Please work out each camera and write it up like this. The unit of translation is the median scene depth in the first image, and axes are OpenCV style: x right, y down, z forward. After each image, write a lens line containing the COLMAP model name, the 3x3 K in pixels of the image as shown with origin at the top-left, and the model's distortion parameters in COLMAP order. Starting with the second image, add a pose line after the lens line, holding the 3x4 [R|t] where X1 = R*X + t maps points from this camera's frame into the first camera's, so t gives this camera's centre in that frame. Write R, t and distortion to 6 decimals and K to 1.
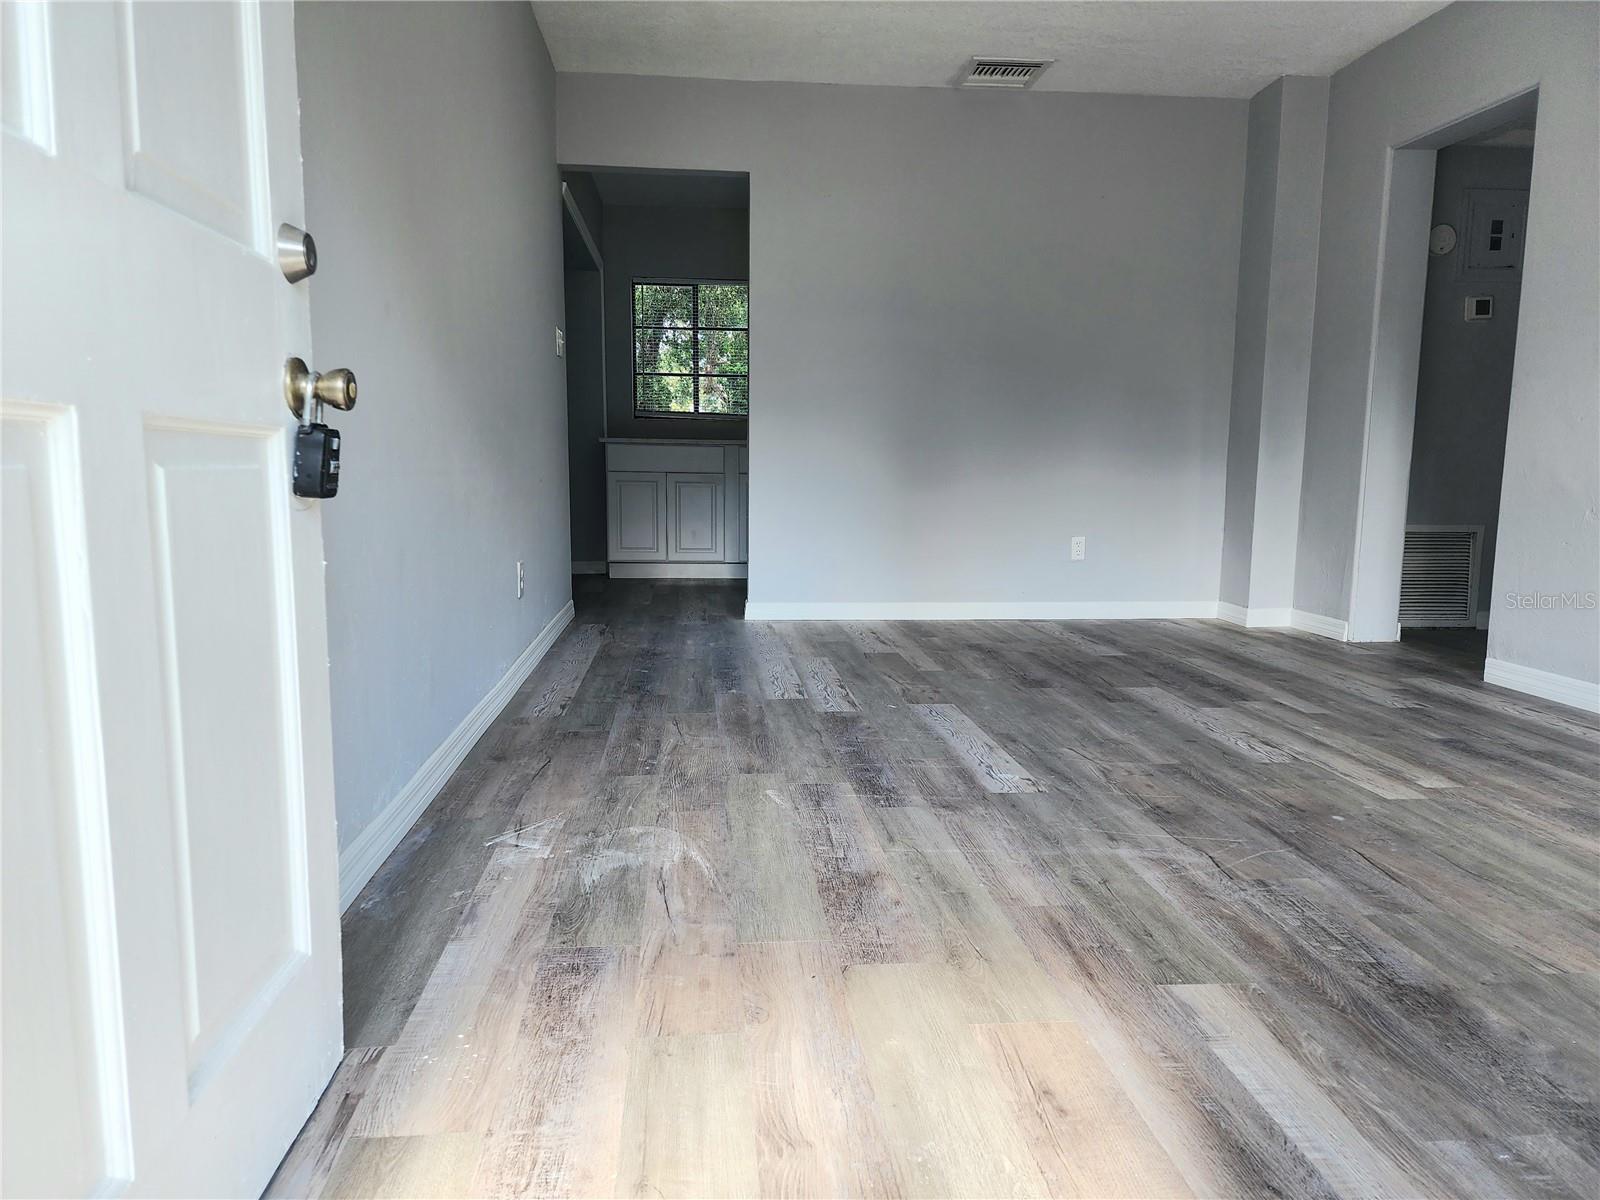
lens RADIAL K [[1069.9, 0, 789.9], [0, 1069.9, 602.0], [0, 0, 1]] dist [0.038378, -0.011340]
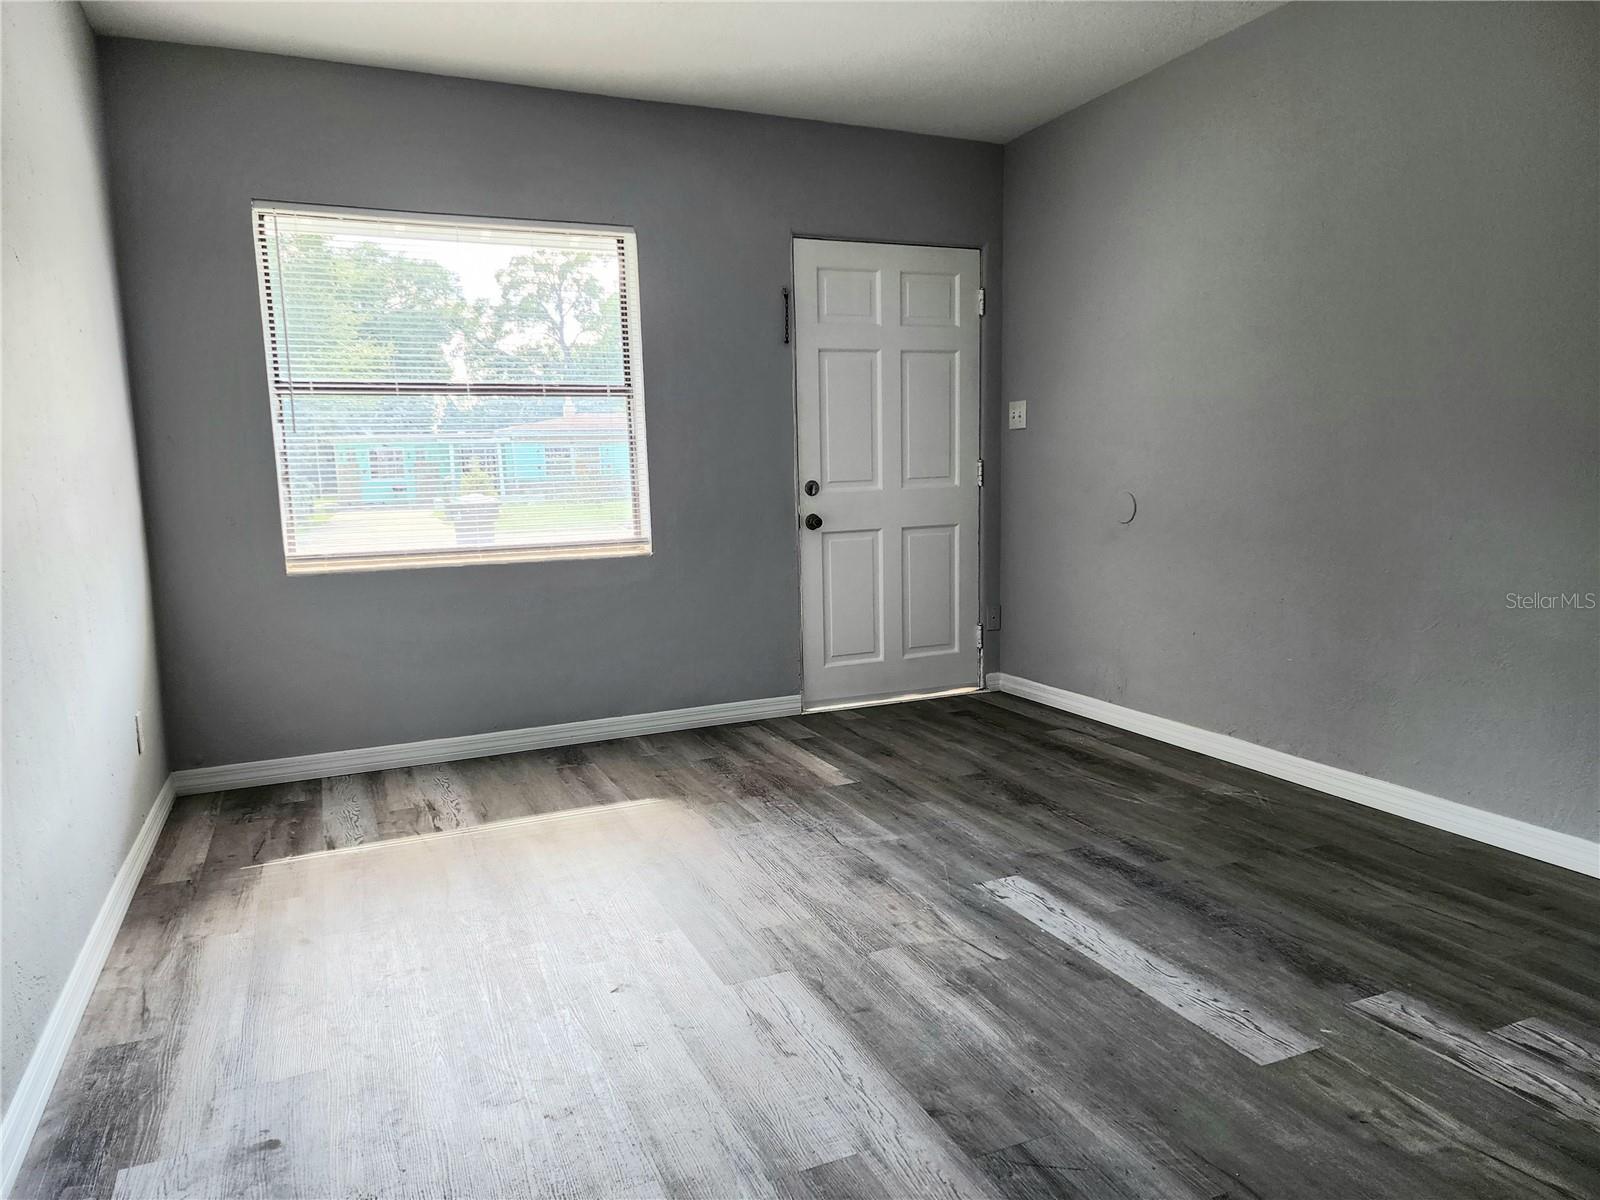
lens RADIAL K [[1069.9, 0, 802.8], [0, 1069.9, 605.4], [0, 0, 1]] dist [0.038378, -0.011340]
pose [[-0.944275, 0.059290, -0.323775, 0.769407], [-0.025149, 0.967773, 0.250565, -0.383912], [0.328196, 0.244745, -0.912352, 1.935839]]
